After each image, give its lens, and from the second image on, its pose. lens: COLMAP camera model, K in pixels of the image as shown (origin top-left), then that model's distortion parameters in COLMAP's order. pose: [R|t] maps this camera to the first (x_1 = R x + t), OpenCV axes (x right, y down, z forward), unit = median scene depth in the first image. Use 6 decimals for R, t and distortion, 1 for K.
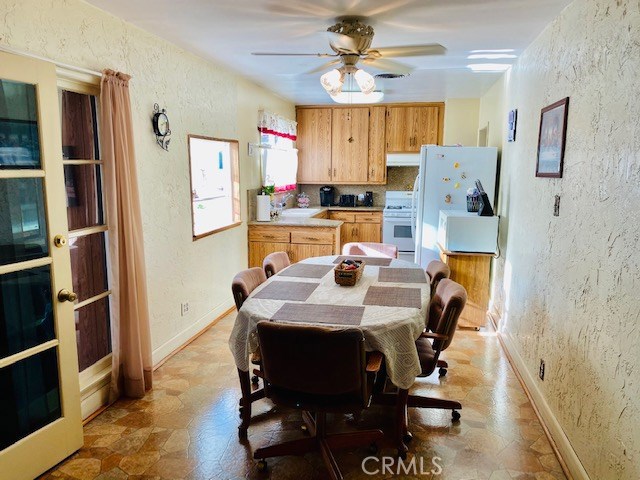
lens RADIAL K [[493.9, 0, 320.0], [0, 493.9, 240.0], [0, 0, 1]] dist [0.051312, -0.003509]
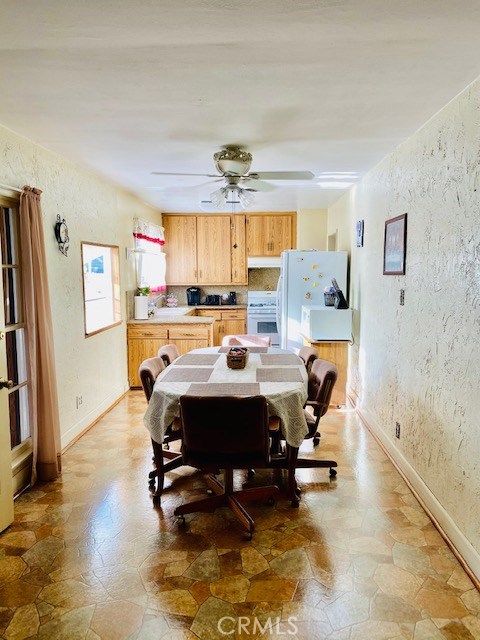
lens RADIAL K [[491.3, 0, 240.9], [0, 491.3, 312.8], [0, 0, 1]] dist [0.092848, -0.002215]
pose [[0.988438, -0.024616, 0.149617, -0.092434], [0.033449, 0.997824, -0.056813, 0.021970], [-0.147893, 0.061161, 0.987111, -0.139186]]
